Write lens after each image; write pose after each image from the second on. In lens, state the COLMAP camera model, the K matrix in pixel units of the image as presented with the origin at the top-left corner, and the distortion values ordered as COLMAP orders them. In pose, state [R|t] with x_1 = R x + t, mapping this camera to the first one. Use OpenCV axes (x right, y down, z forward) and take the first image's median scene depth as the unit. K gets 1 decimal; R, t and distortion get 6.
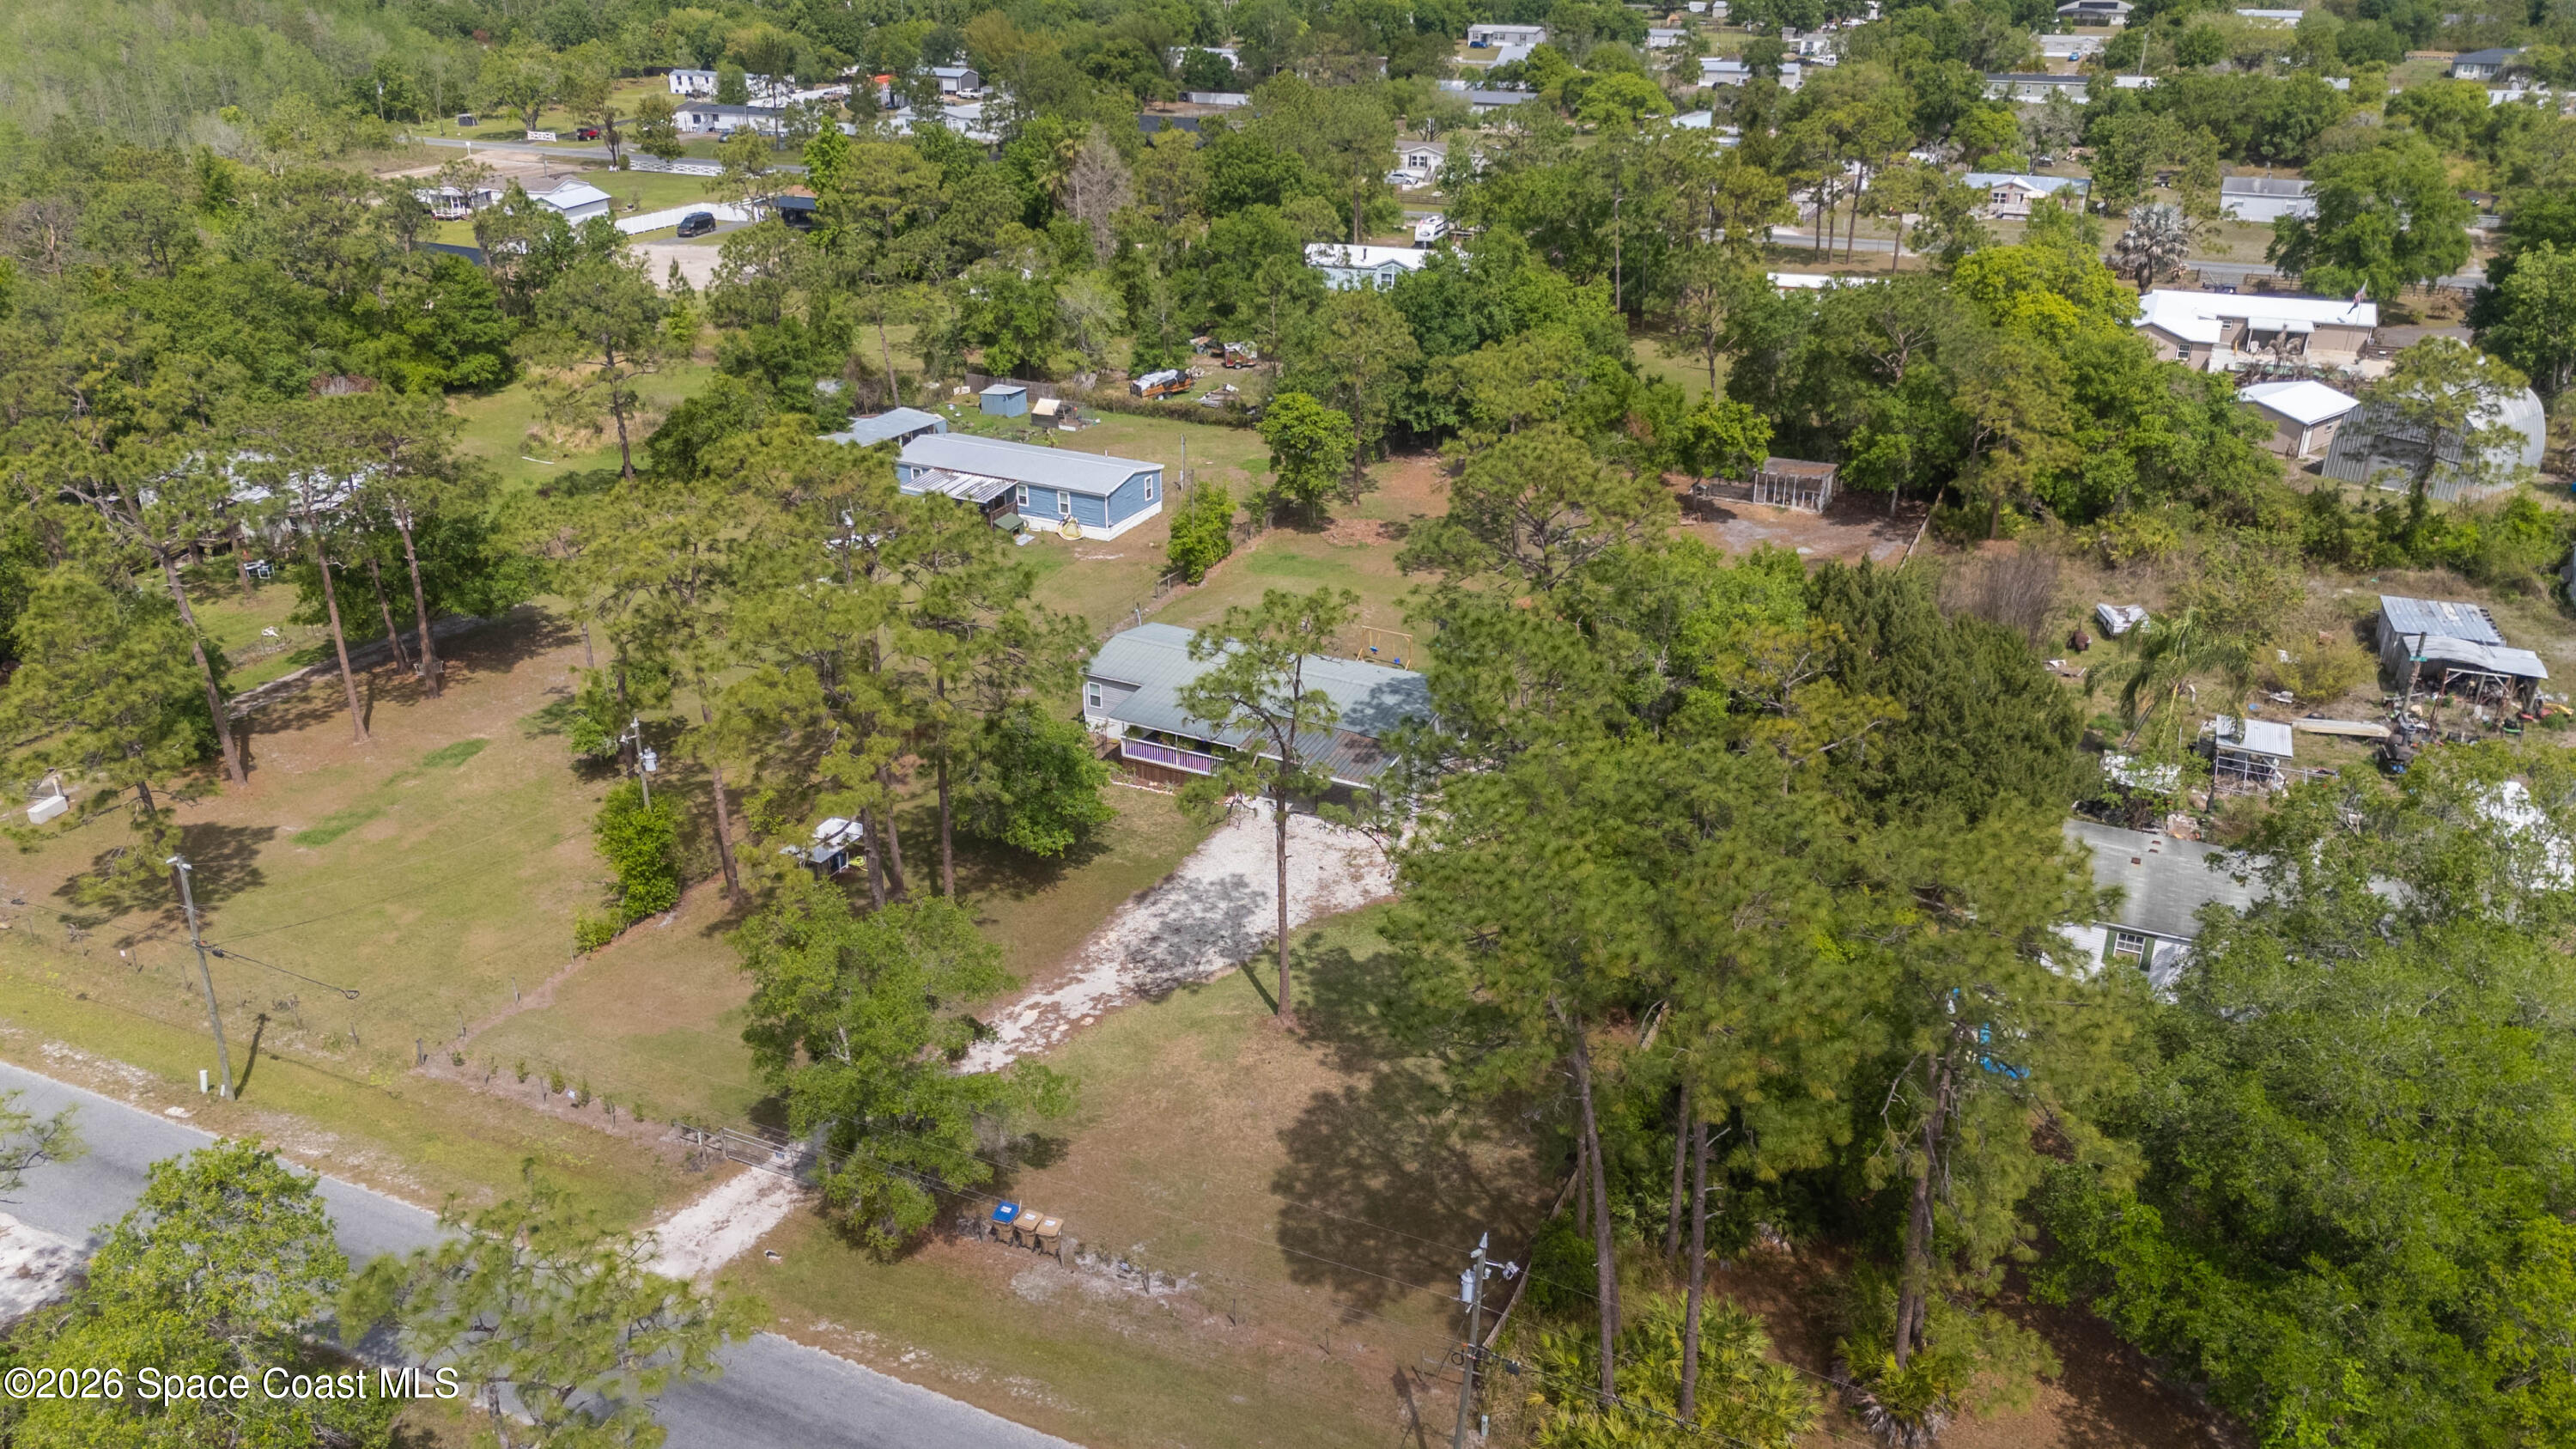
lens RADIAL K [[1895.8, 0, 1277.3], [0, 1895.8, 725.2], [0, 0, 1]] dist [0.057788, -0.050175]
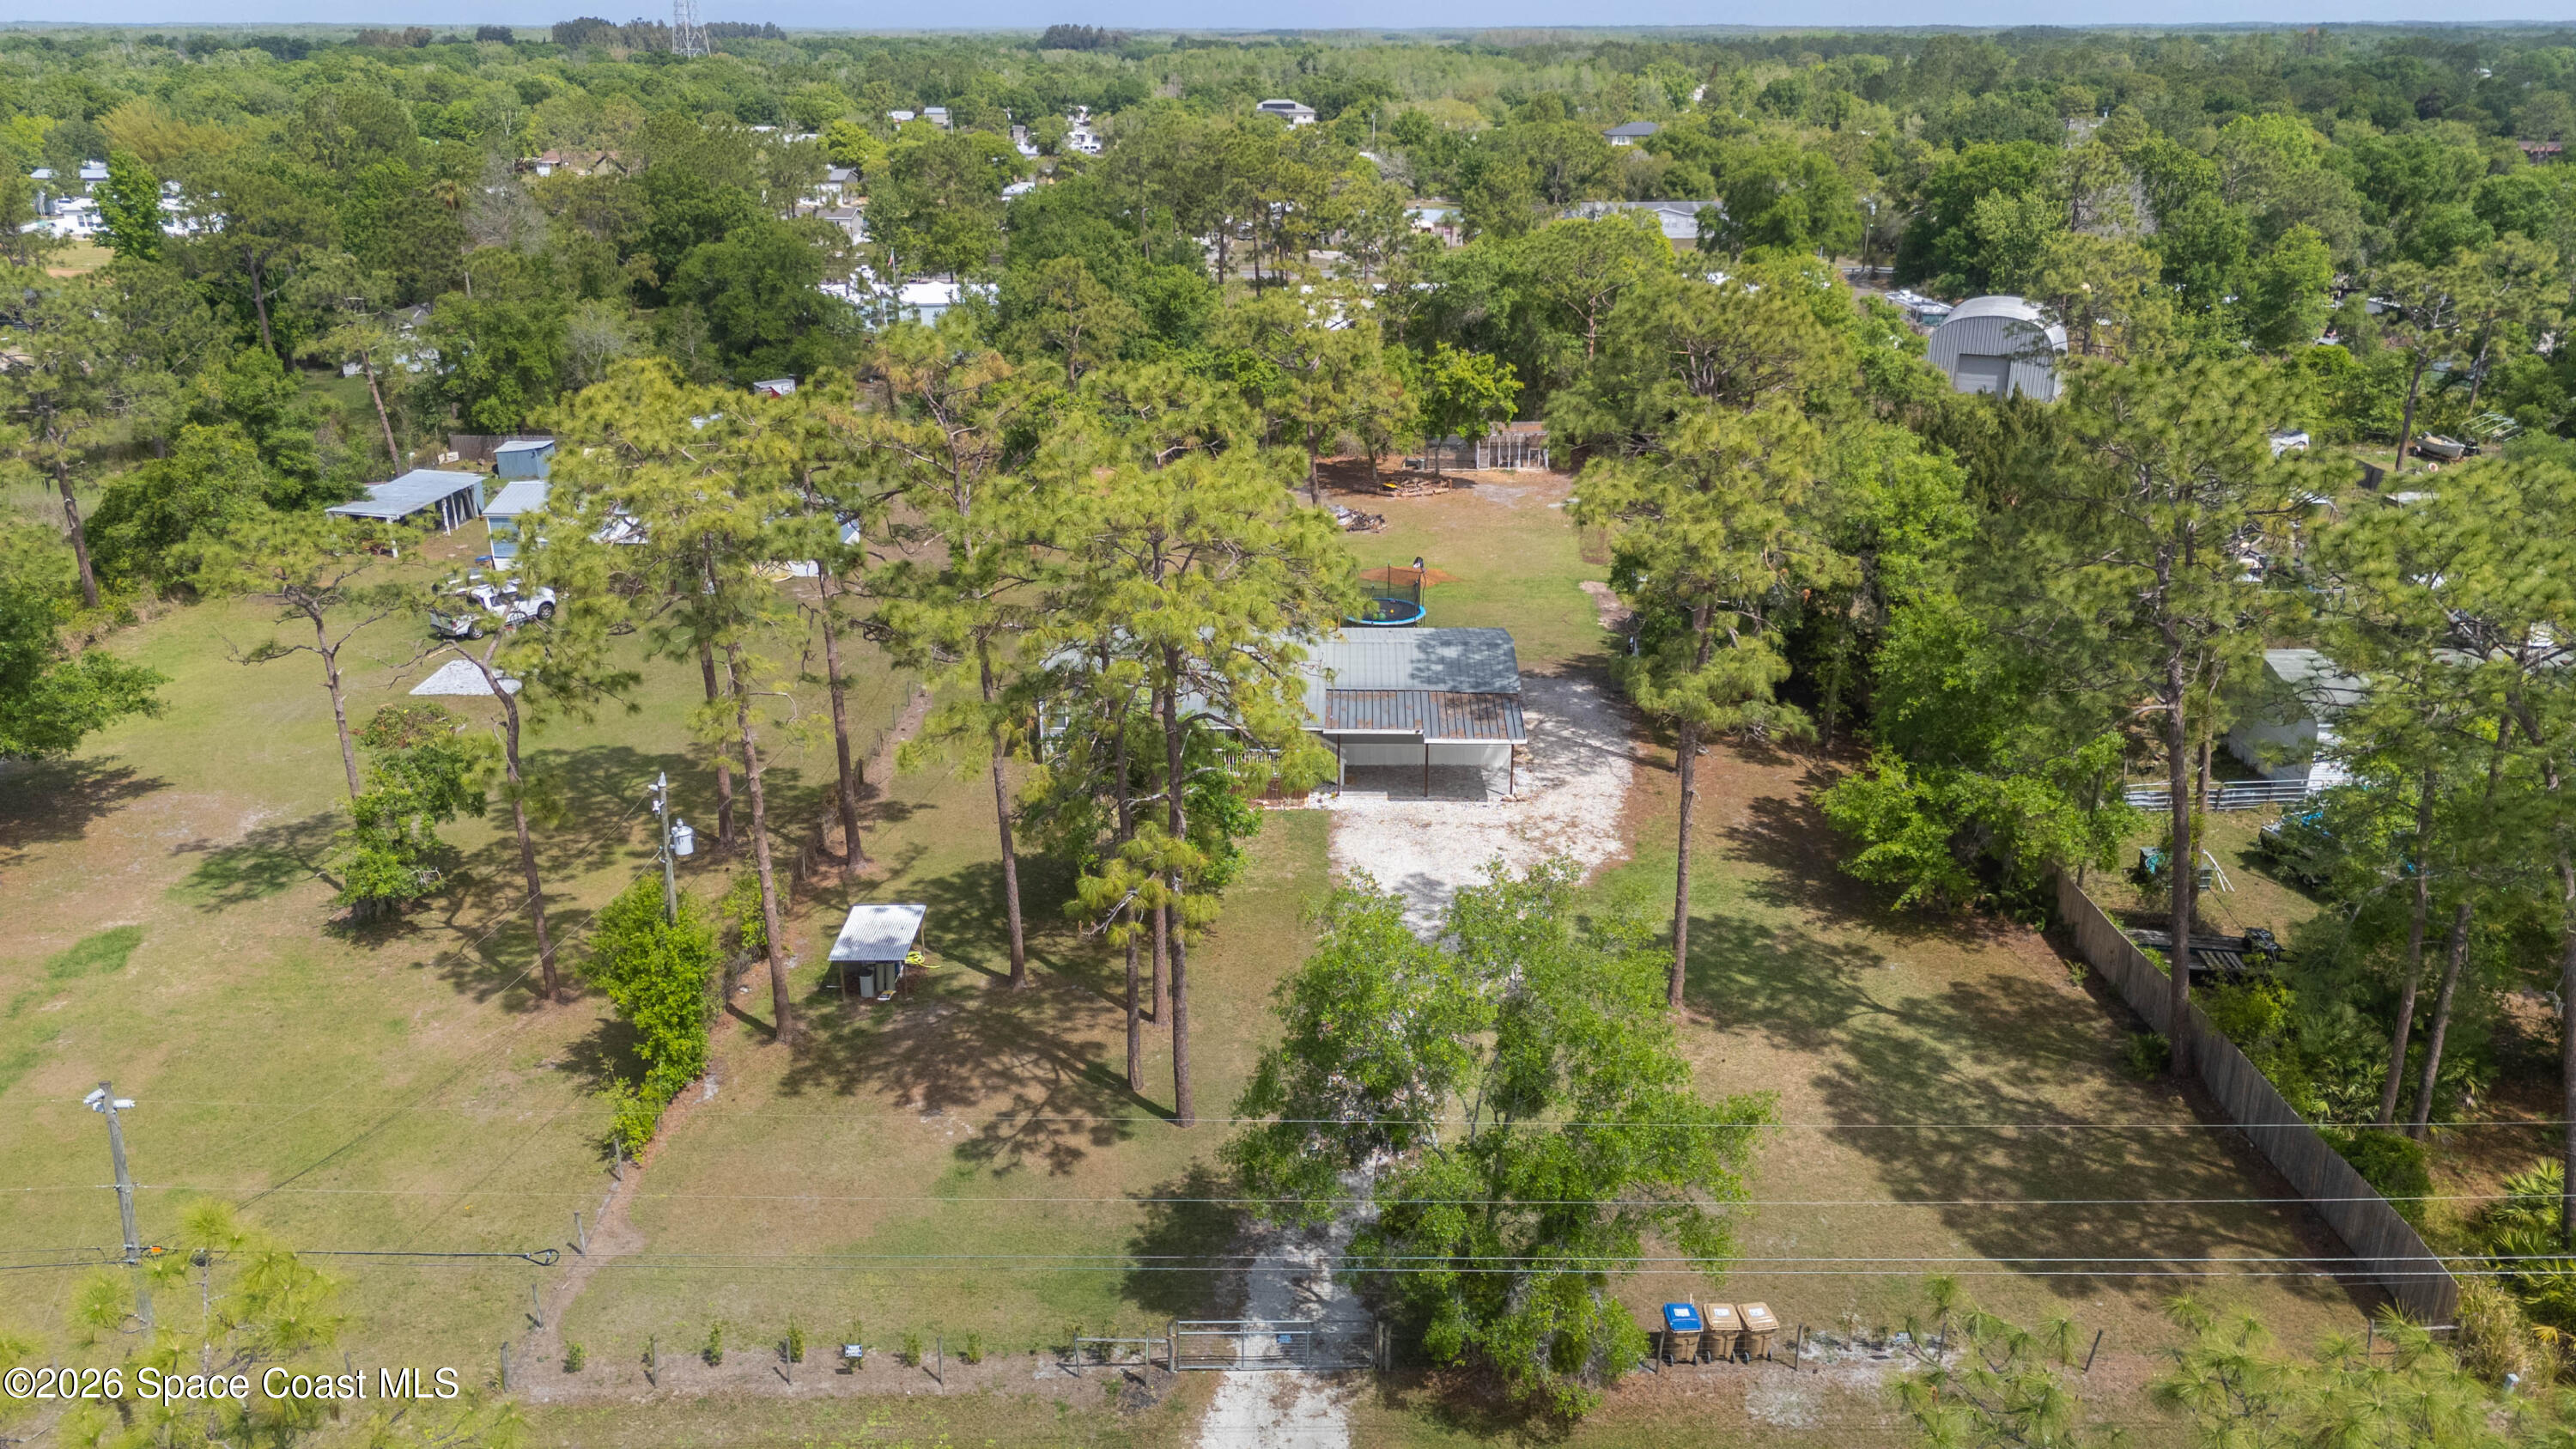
lens RADIAL K [[1895.8, 0, 1287.5], [0, 1895.8, 731.7], [0, 0, 1]] dist [0.057788, -0.050175]
pose [[0.900061, -0.148618, 0.409637, -0.256256], [0.176154, 0.983903, -0.030083, 0.024152], [-0.398572, 0.099236, 0.911752, 0.209924]]
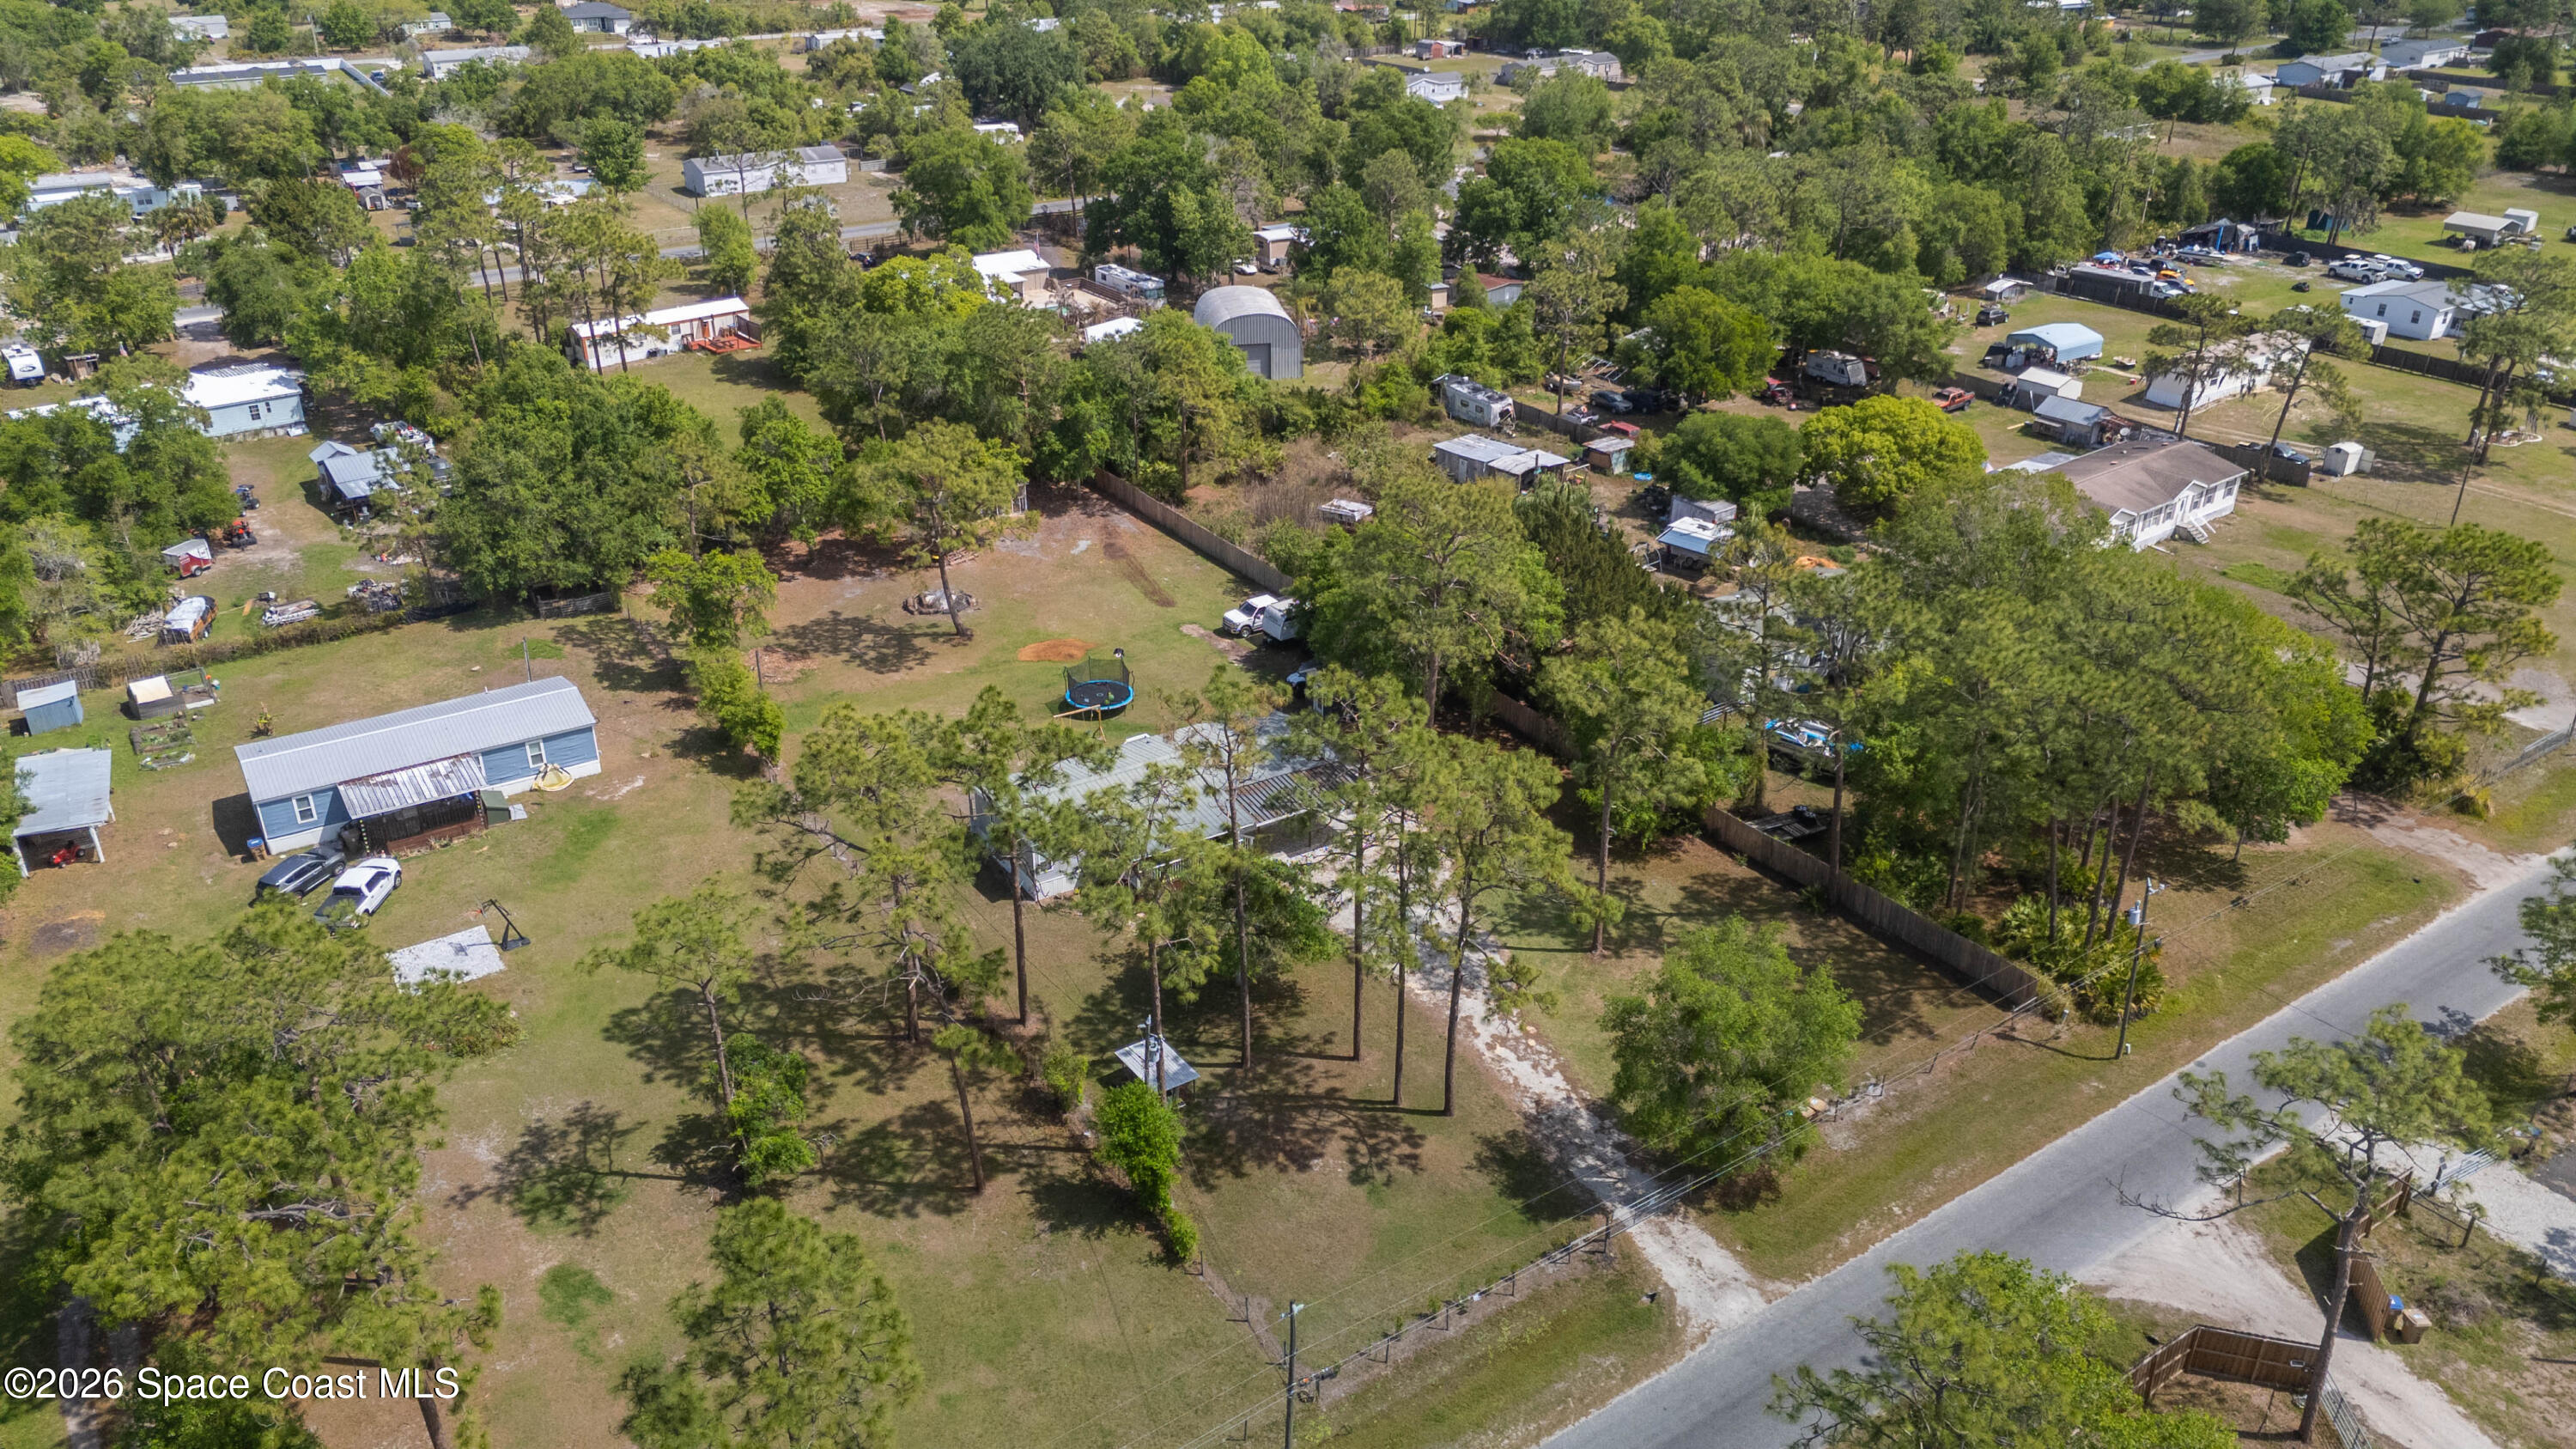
lens RADIAL K [[1895.8, 0, 1301.8], [0, 1895.8, 714.2], [0, 0, 1]] dist [0.057788, -0.050175]
pose [[0.493316, -0.377213, 0.783805, -0.623287], [0.350013, 0.910994, 0.218131, -0.204545], [-0.796323, 0.166734, 0.581437, 0.224109]]
